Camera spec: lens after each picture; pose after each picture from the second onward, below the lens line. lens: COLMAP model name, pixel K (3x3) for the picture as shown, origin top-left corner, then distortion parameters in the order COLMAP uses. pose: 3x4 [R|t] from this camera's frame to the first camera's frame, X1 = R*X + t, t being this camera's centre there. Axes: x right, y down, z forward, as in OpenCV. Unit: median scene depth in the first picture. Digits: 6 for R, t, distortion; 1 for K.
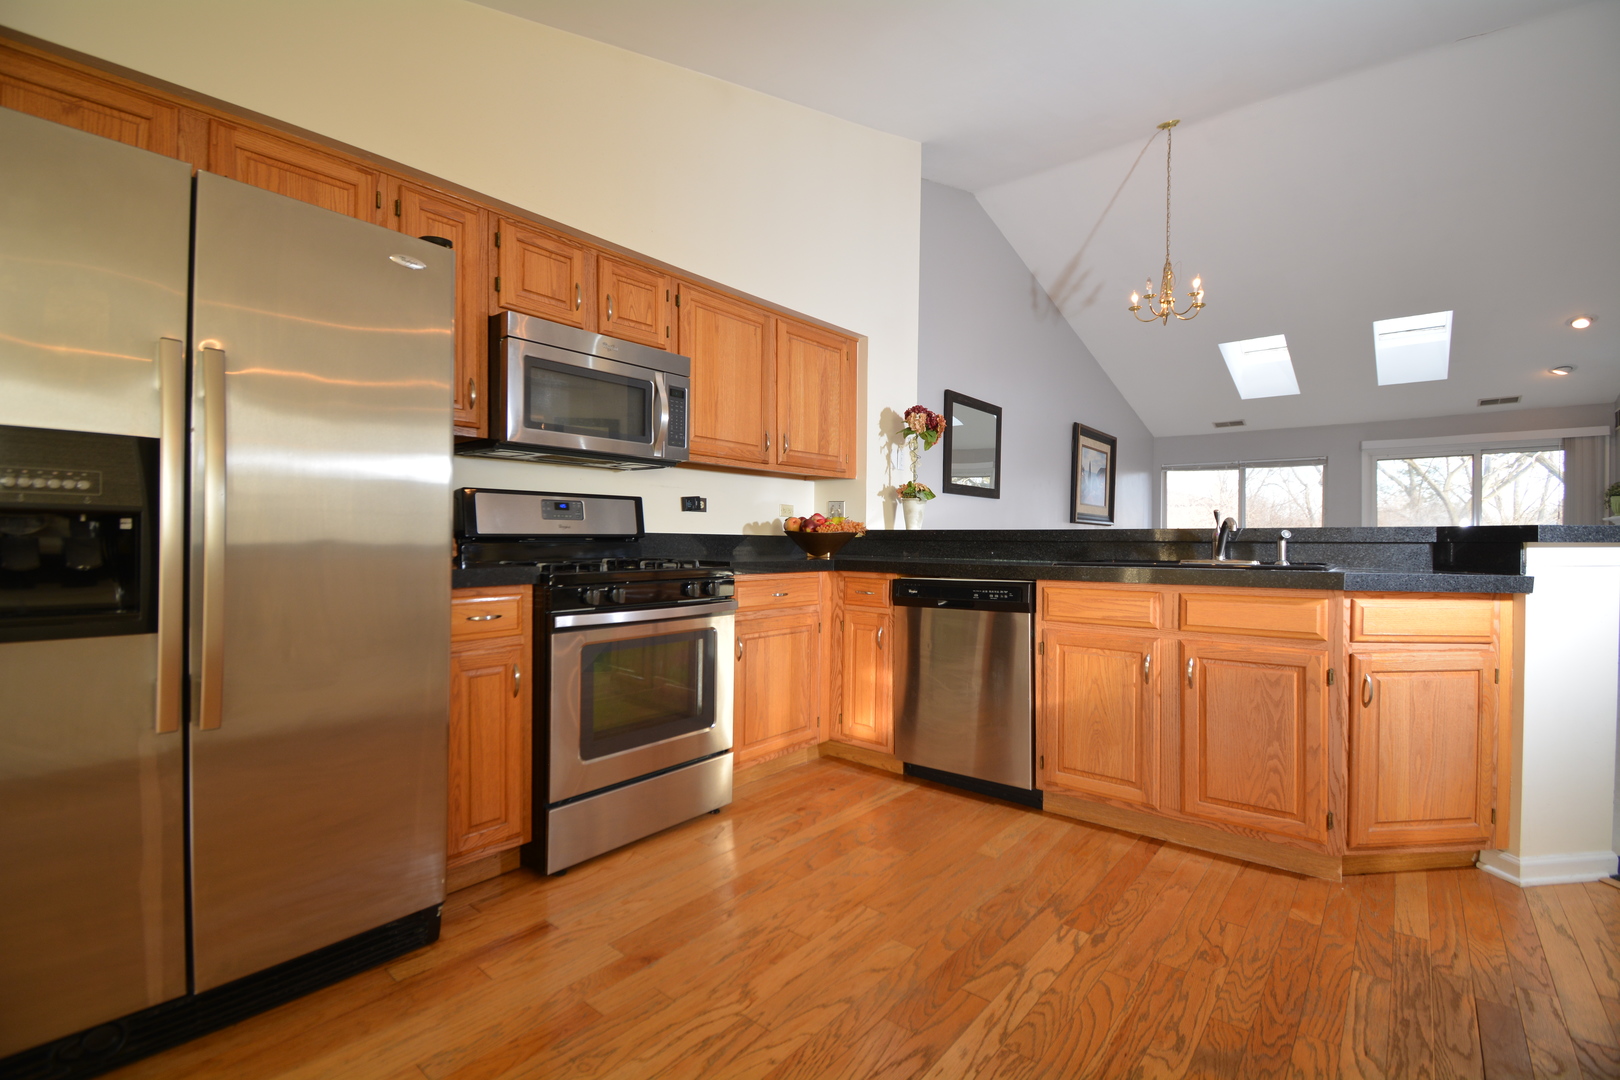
lens RADIAL K [[707.8, 0, 808.4], [0, 707.8, 543.4], [0, 0, 1]] dist [0.019687, -0.026111]
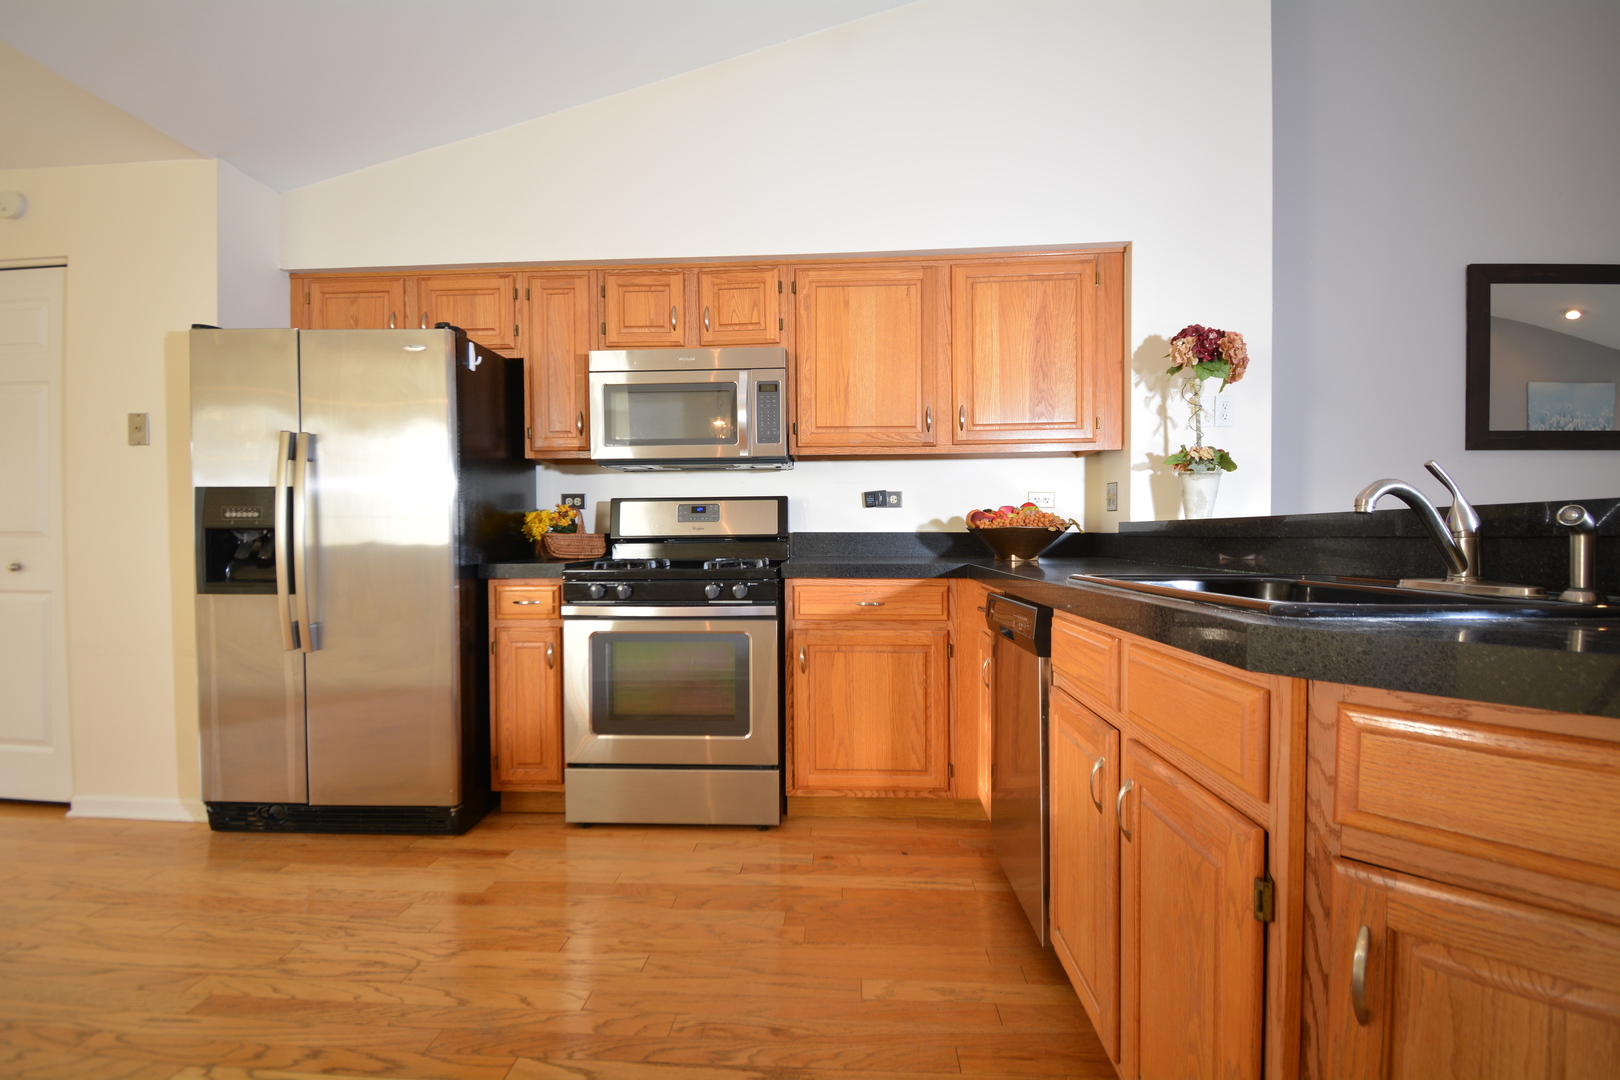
lens RADIAL K [[760.9, 0, 805.9], [0, 760.9, 544.9], [0, 0, 1]] dist [0.021313, -0.028326]
pose [[0.598471, 0.000486, -0.801144, 0.622107], [0.003366, 0.999989, 0.003121, -0.000876], [0.801137, -0.004565, 0.598463, 0.385693]]
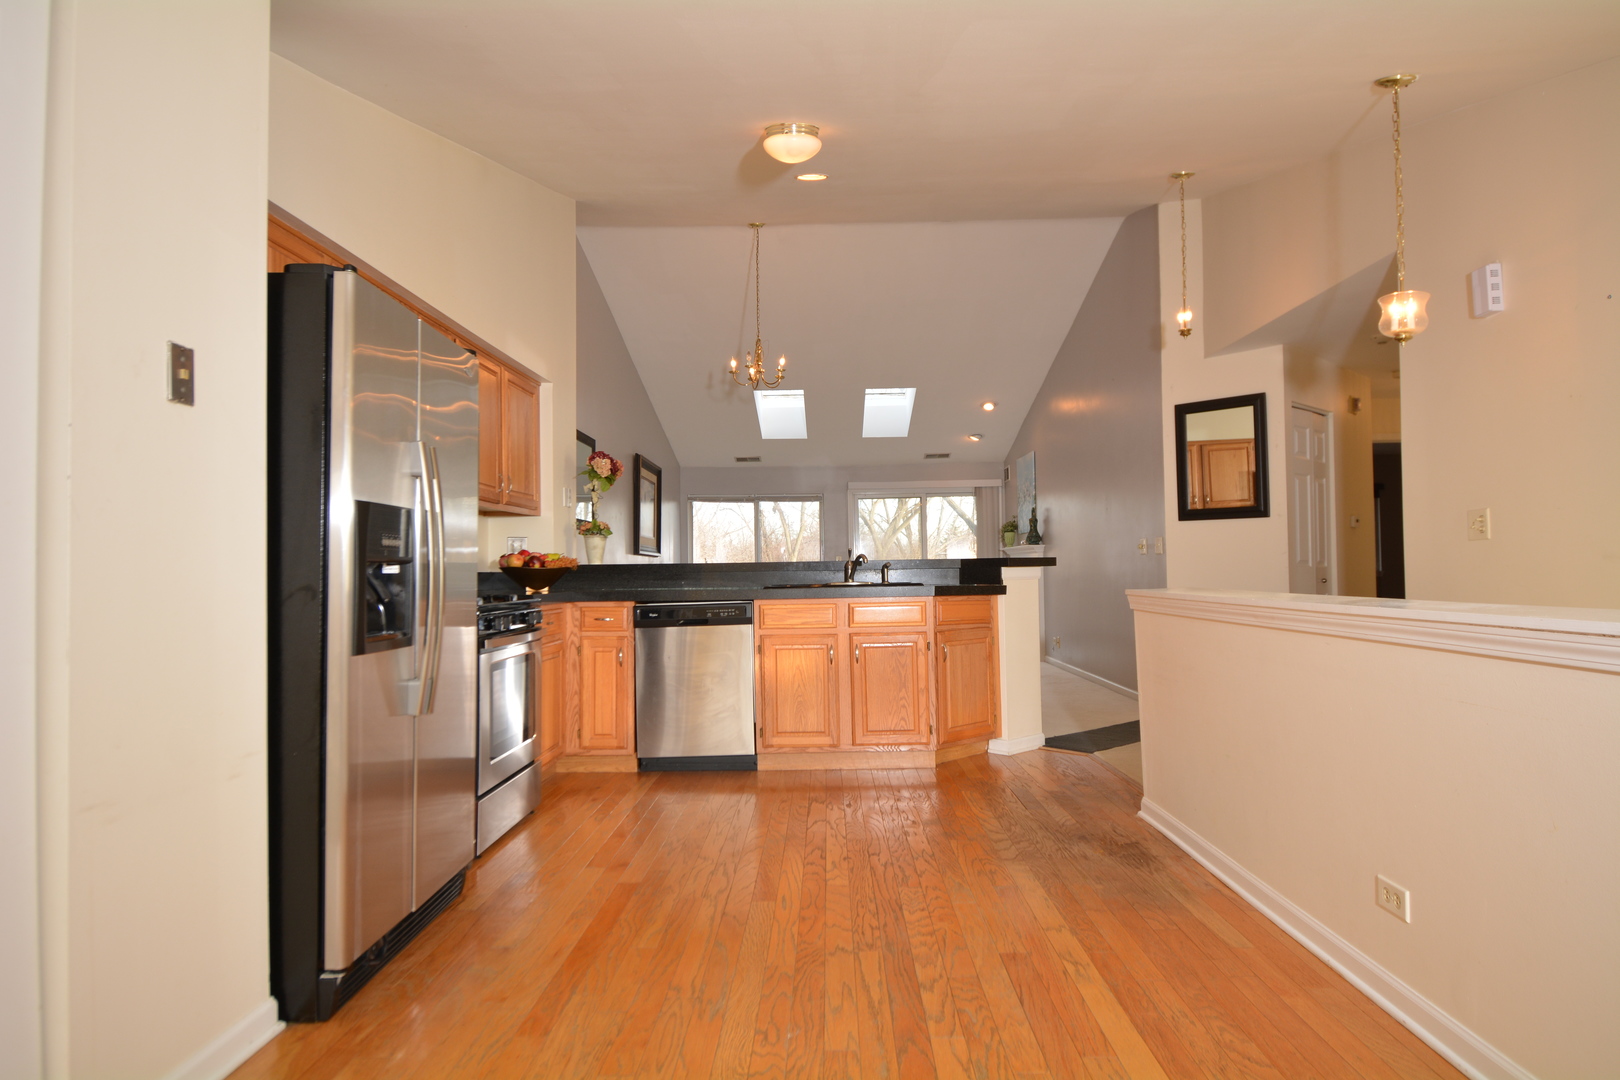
lens RADIAL K [[954.6, 0, 804.2], [0, 954.6, 545.7], [0, 0, 1]] dist [-0.002928, -0.000819]
pose [[0.780819, -0.001325, 0.624756, -0.653639], [0.023053, 0.999378, -0.026692, -0.002001], [-0.624332, 0.035245, 0.780363, -0.435574]]
